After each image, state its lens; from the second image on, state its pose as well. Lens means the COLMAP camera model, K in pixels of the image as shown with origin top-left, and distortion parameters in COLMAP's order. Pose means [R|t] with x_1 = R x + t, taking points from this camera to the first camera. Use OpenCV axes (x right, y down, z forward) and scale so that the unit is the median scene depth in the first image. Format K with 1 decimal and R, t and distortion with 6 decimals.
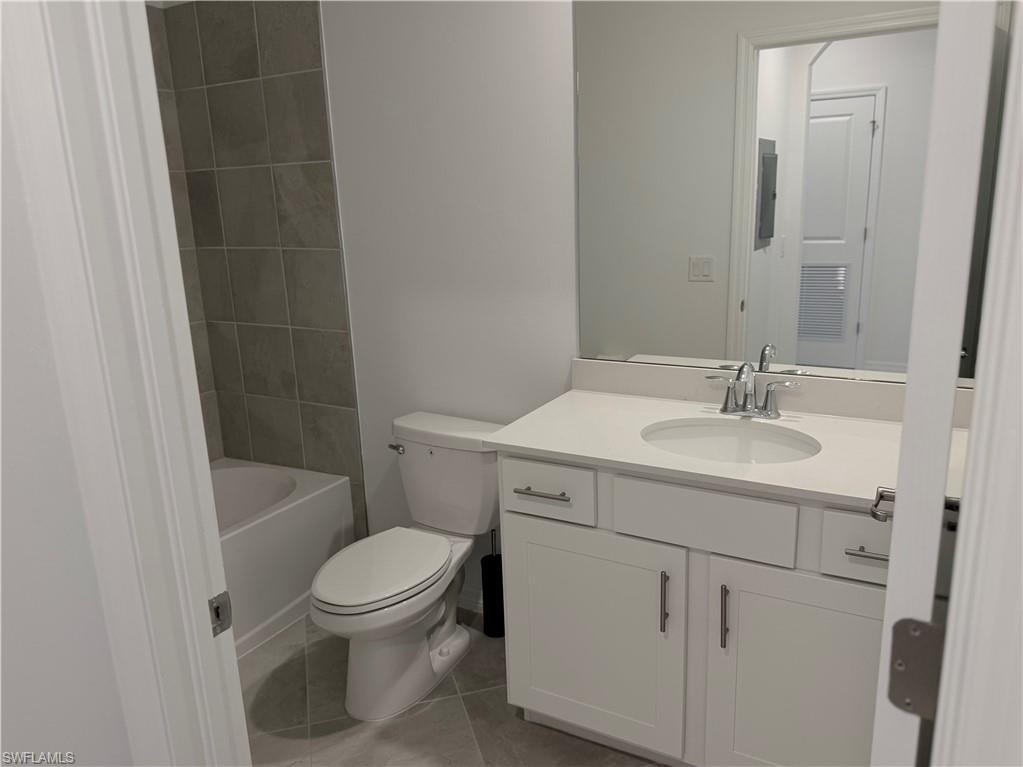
lens RADIAL K [[753.4, 0, 511.5], [0, 753.4, 383.5], [0, 0, 1]] dist [0.098390, -0.172112]
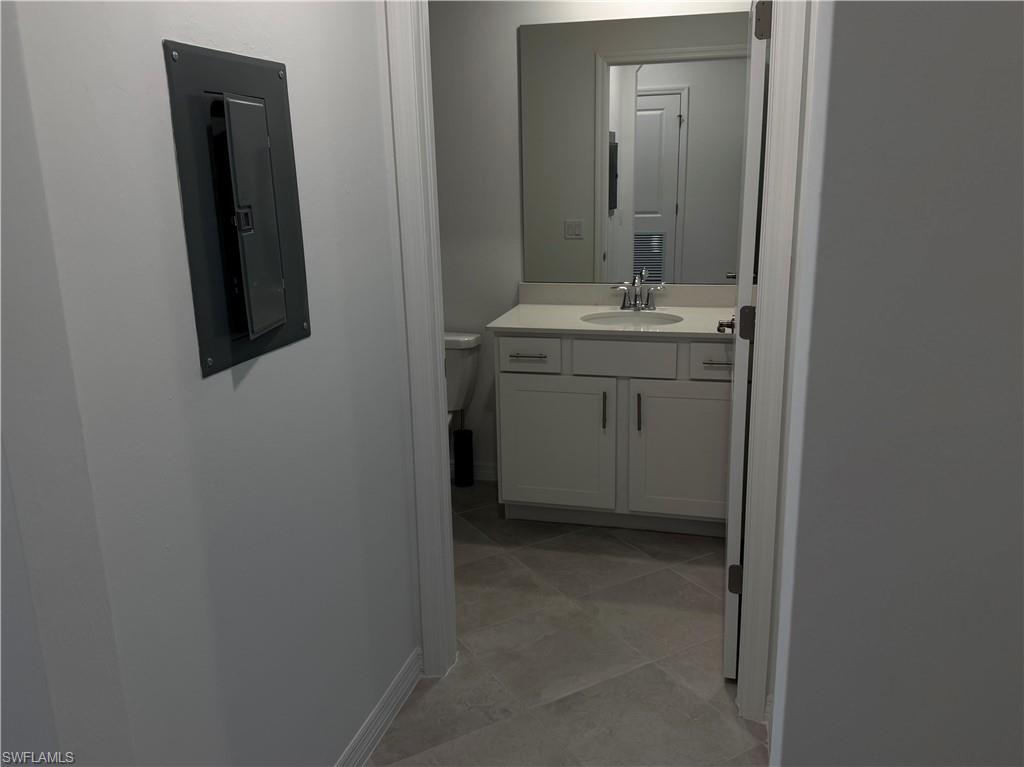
lens RADIAL K [[833.3, 0, 512.0], [0, 833.3, 383.5], [0, 0, 1]] dist [0.073450, -0.001021]
pose [[0.966729, -0.047620, 0.251332, -0.316987], [0.046994, 0.998859, 0.008497, 0.134649], [-0.251449, 0.003596, 0.967864, -0.517512]]
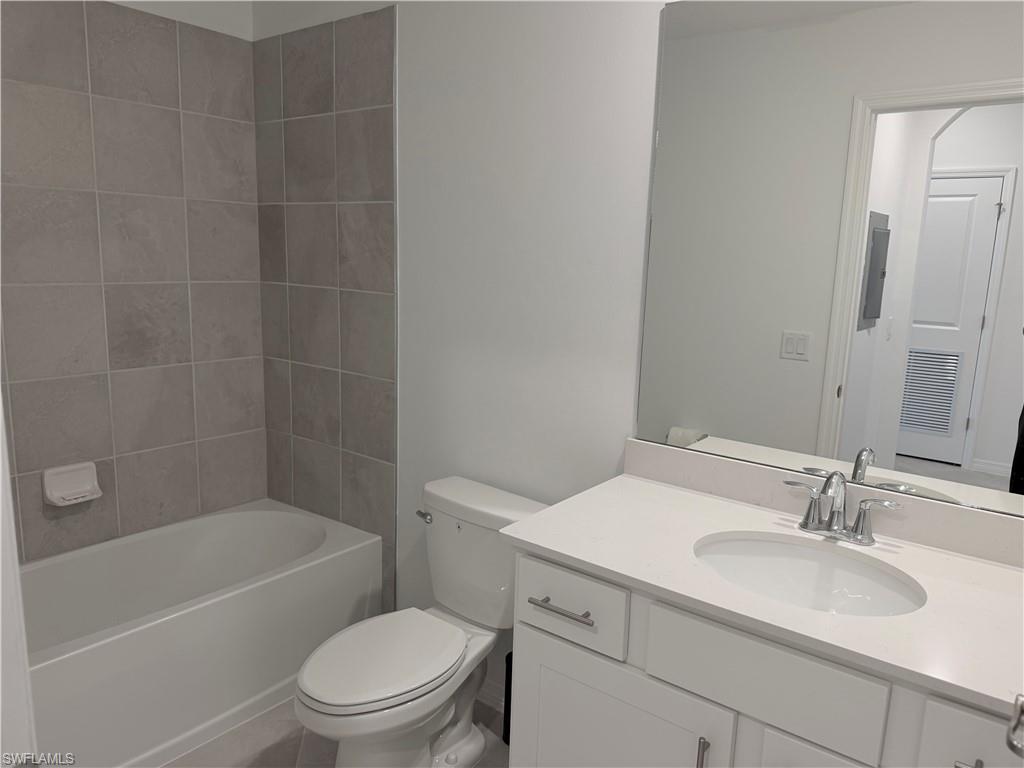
lens RADIAL K [[728.0, 0, 519.2], [0, 728.0, 384.0], [0, 0, 1]] dist [0.002300, -0.006332]
pose [[0.988304, 0.092462, -0.121270, 0.047471], [-0.100075, 0.993273, -0.058249, -0.031226], [0.115068, 0.069704, 0.990909, 0.144814]]
